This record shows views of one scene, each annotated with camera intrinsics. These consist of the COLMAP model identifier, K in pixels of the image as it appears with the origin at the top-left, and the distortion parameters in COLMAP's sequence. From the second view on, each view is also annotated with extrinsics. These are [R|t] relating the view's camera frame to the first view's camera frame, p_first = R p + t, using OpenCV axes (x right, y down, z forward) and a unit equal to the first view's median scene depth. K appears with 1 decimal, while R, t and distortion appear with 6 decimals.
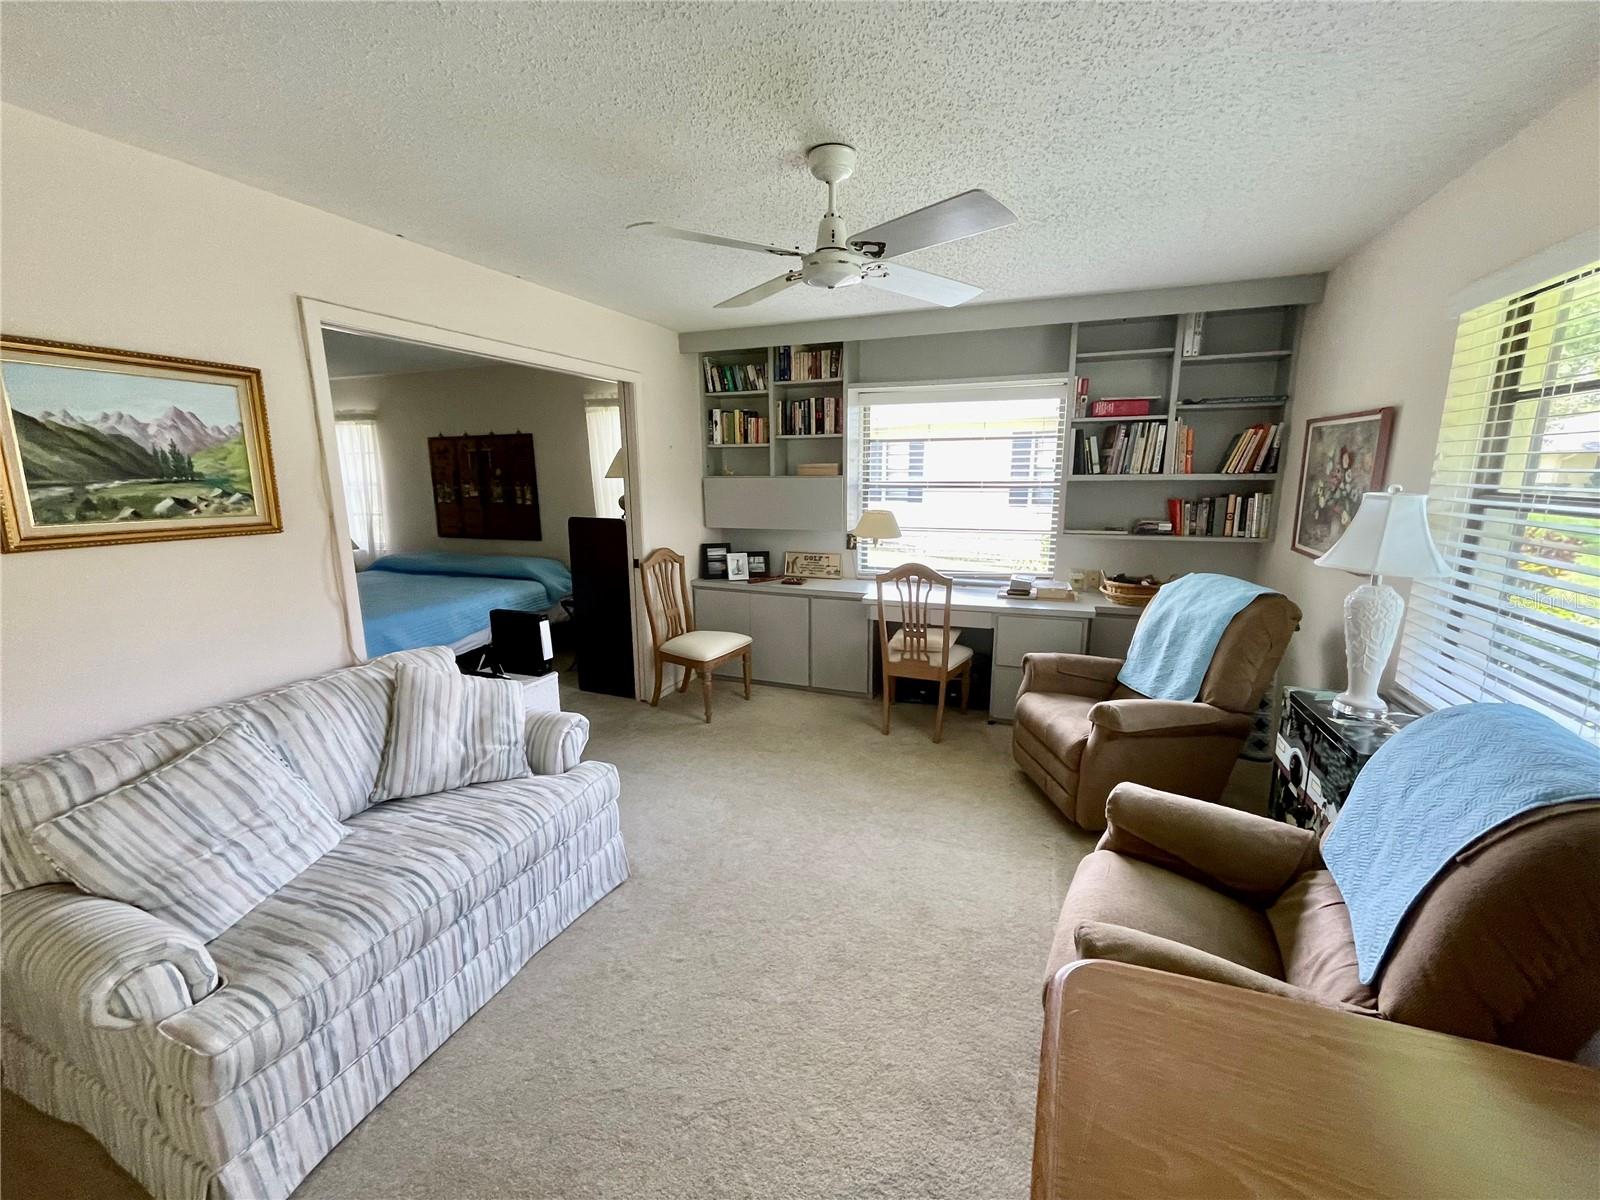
lens RADIAL K [[646.7, 0, 800.0], [0, 646.7, 600.0], [0, 0, 1]] dist [-0.001789, 0.000138]
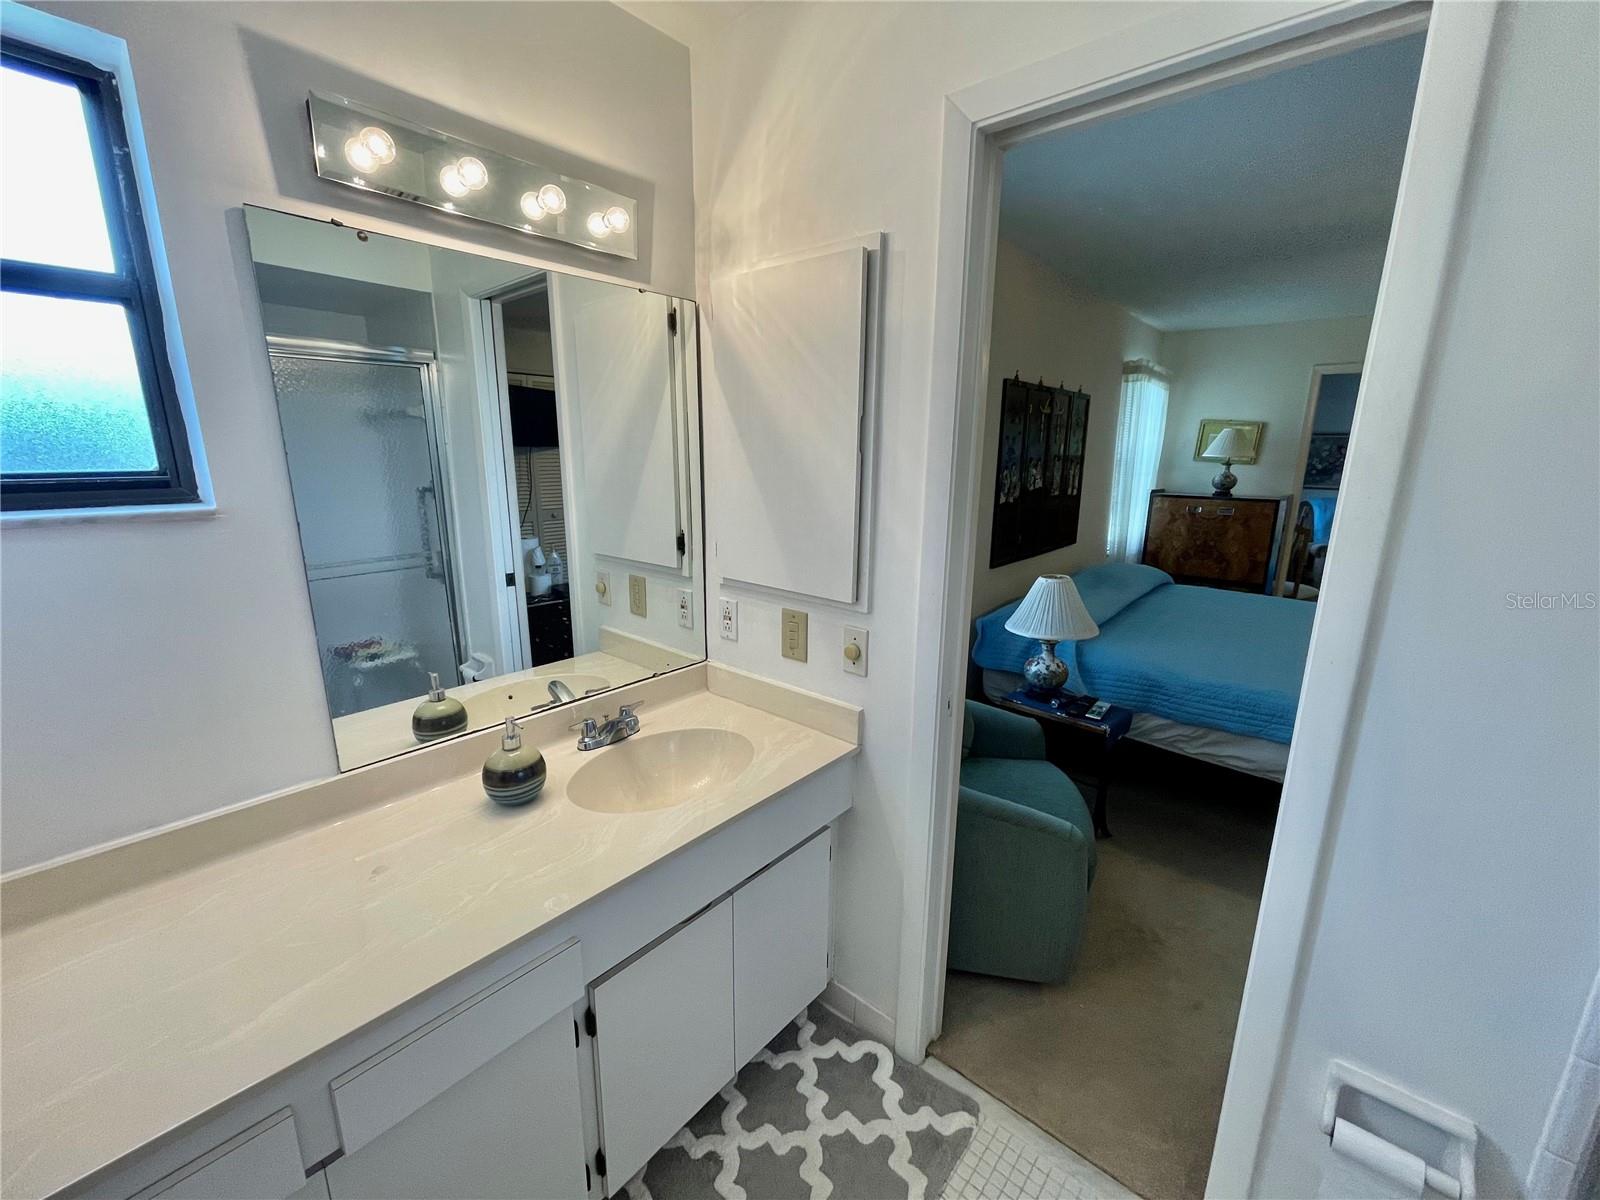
lens RADIAL K [[648.1, 0, 802.4], [0, 648.1, 594.2], [0, 0, 1]] dist [0.000660, 0.000379]
pose [[0.329055, -0.193767, 0.924217, -1.596013], [0.176287, 0.974120, 0.141465, -0.260065], [-0.927710, 0.116377, 0.354698, 1.385043]]
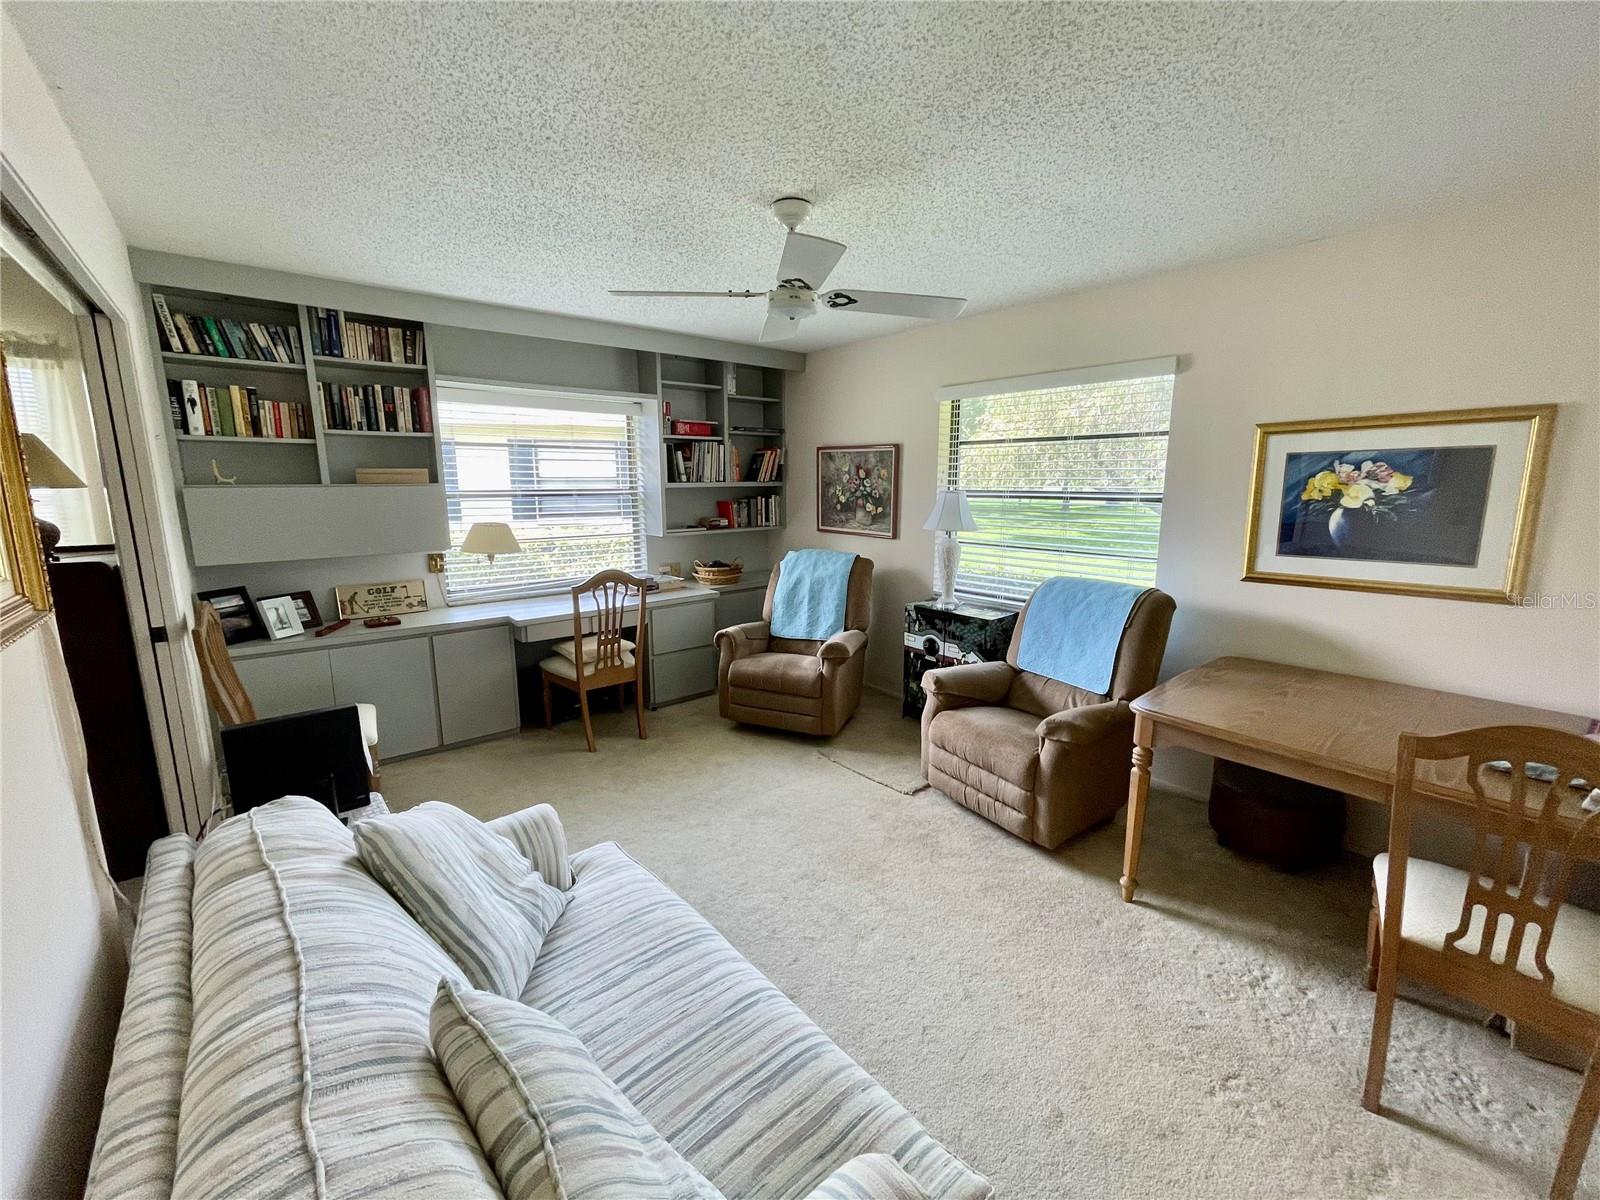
lens RADIAL K [[648.1, 0, 802.4], [0, 648.1, 594.2], [0, 0, 1]] dist [0.000660, 0.000379]
pose [[0.479337, -0.146918, 0.865246, -0.461503], [0.171544, 0.982556, 0.071803, -0.033359], [-0.860702, 0.114010, 0.496178, 0.205290]]
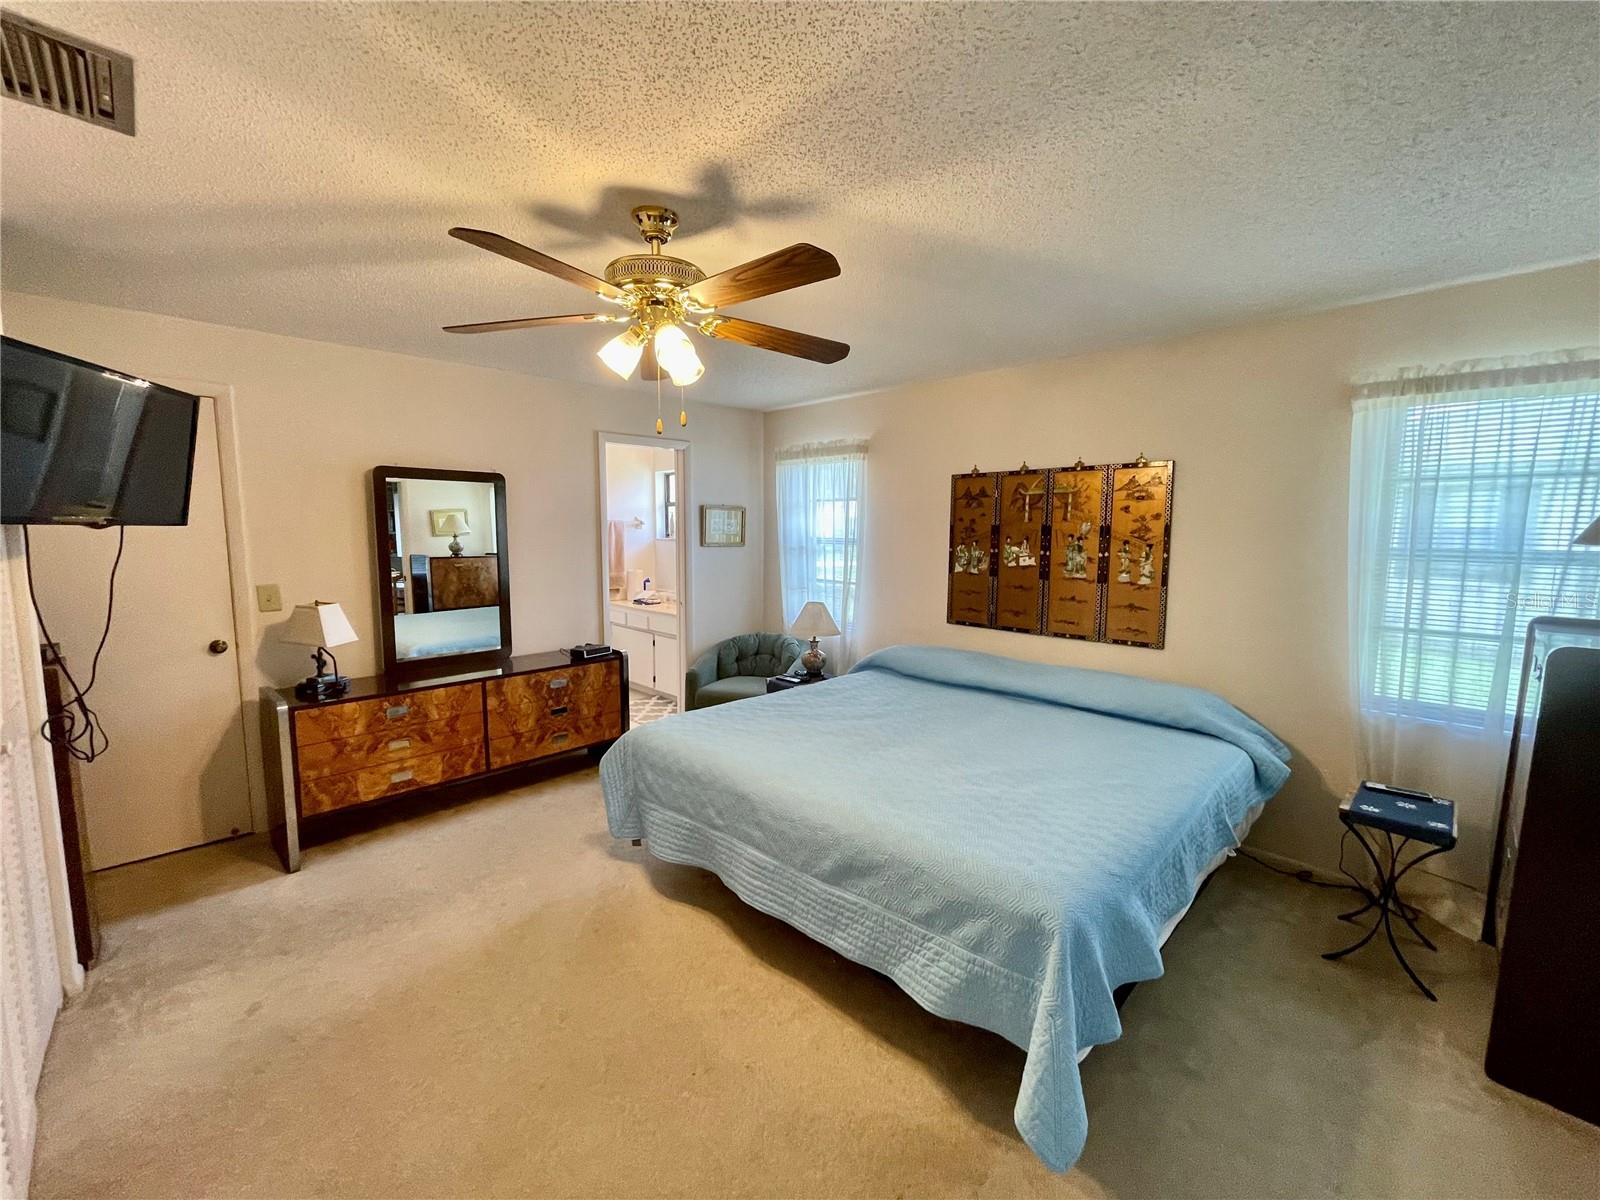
lens RADIAL K [[651.8, 0, 800.0], [0, 651.8, 600.0], [0, 0, 1]] dist [-0.000777, 0.000150]
pose [[0.913332, 0.054471, -0.403556, -0.619692], [-0.088396, 0.993903, -0.065903, -0.092158], [0.397505, 0.095864, 0.912579, 0.475054]]
